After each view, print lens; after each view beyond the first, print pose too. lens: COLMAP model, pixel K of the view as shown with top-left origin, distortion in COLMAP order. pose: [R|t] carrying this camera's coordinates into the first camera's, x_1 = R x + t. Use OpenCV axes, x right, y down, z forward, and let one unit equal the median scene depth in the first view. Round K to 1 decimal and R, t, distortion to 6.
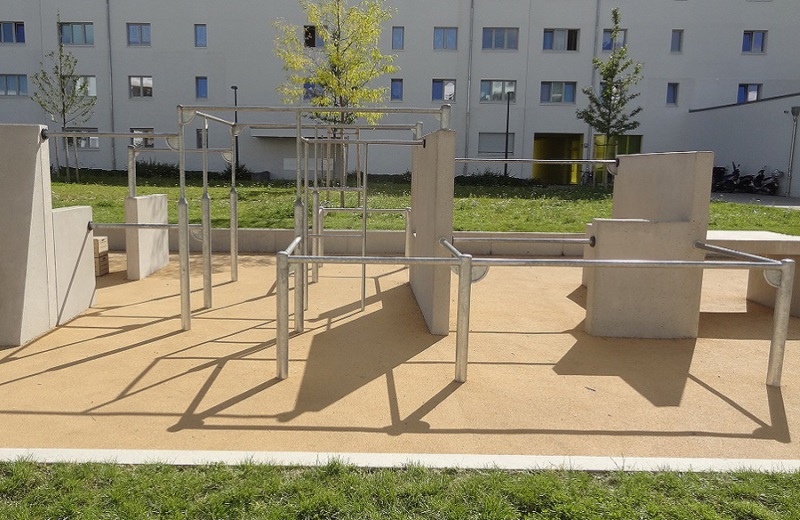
lens RADIAL K [[651.2, 0, 372.2], [0, 651.2, 285.1], [0, 0, 1]] dist [0.005327, 0.010873]
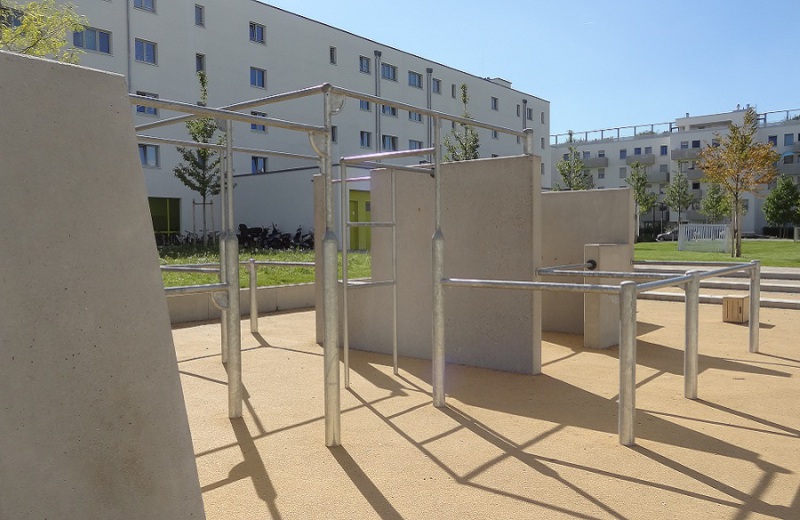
lens RADIAL K [[651.2, 0, 372.2], [0, 651.2, 285.1], [0, 0, 1]] dist [0.005327, 0.010873]
pose [[0.633014, -0.080239, 0.769971, -0.716588], [0.164674, 0.985807, -0.032651, -0.053941], [-0.756423, 0.147463, 0.637243, 0.557652]]
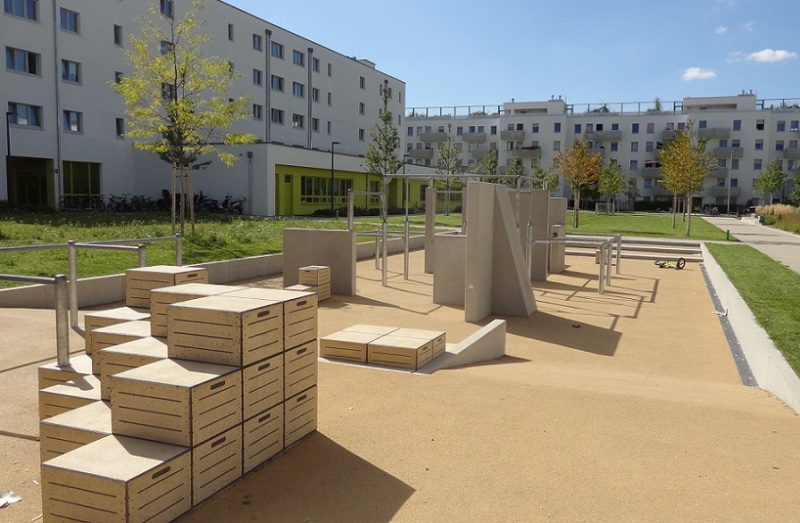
lens RADIAL K [[659.0, 0, 417.1], [0, 659.0, 260.4], [0, 0, 1]] dist [-0.002086, 0.002463]
pose [[0.359462, -0.092903, 0.928524, -1.630575], [0.160364, 0.986379, 0.036609, -0.114109], [-0.919277, 0.135743, 0.369464, 0.564290]]
